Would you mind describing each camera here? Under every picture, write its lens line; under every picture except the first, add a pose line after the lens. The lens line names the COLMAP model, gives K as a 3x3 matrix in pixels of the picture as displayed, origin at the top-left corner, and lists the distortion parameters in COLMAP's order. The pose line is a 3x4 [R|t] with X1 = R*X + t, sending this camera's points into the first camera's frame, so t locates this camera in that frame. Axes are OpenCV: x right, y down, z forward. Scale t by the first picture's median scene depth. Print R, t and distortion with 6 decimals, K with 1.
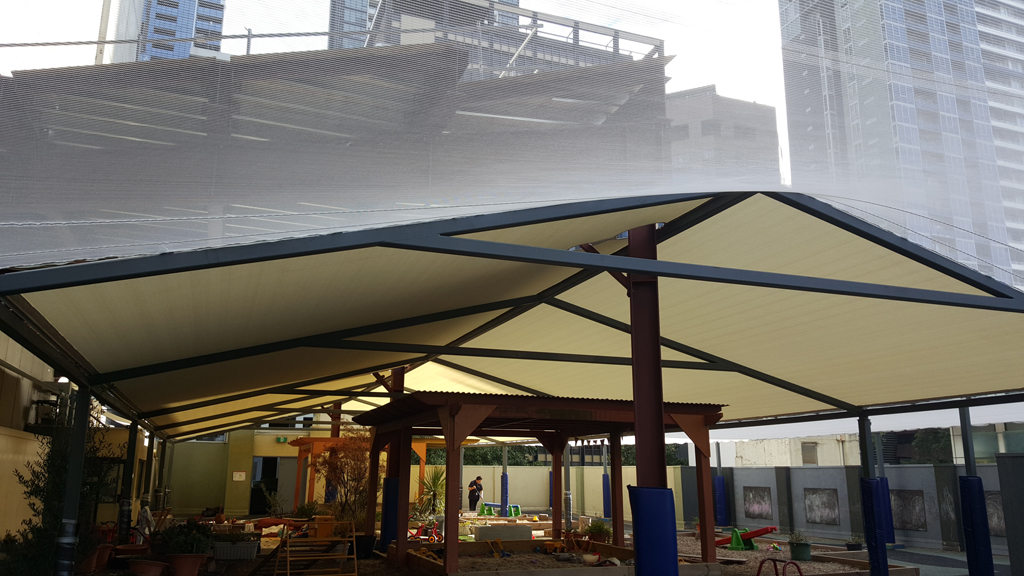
lens RADIAL K [[771.0, 0, 516.0], [0, 771.0, 304.5], [0, 0, 1]] dist [0.157820, -0.243793]
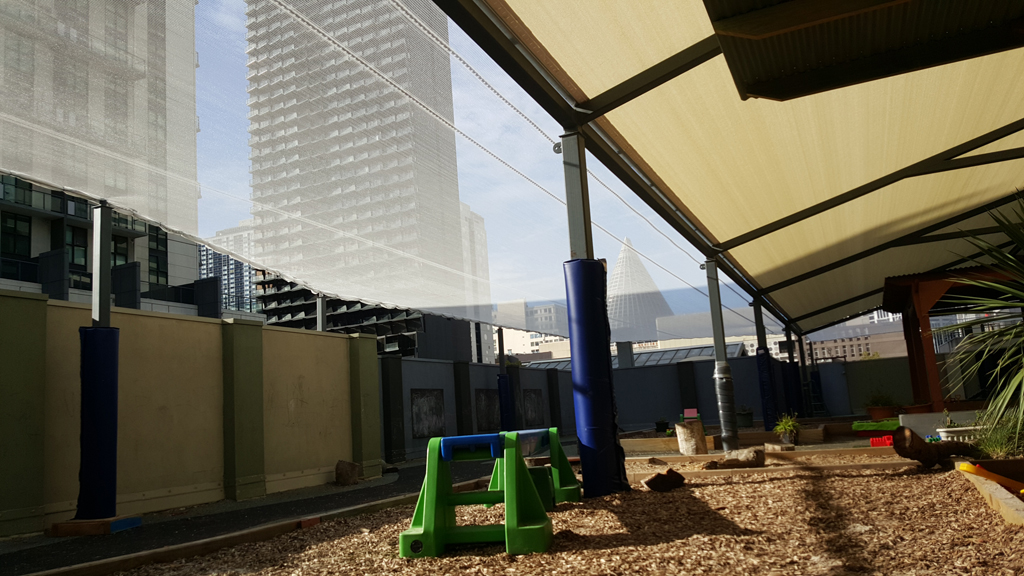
lens RADIAL K [[771.0, 0, 516.0], [0, 771.0, 304.5], [0, 0, 1]] dist [0.157820, -0.243793]
pose [[-0.696835, 0.154489, 0.700396, -0.178761], [-0.084978, 0.951865, -0.294503, 0.359193], [-0.712180, -0.264739, -0.650164, 1.414804]]
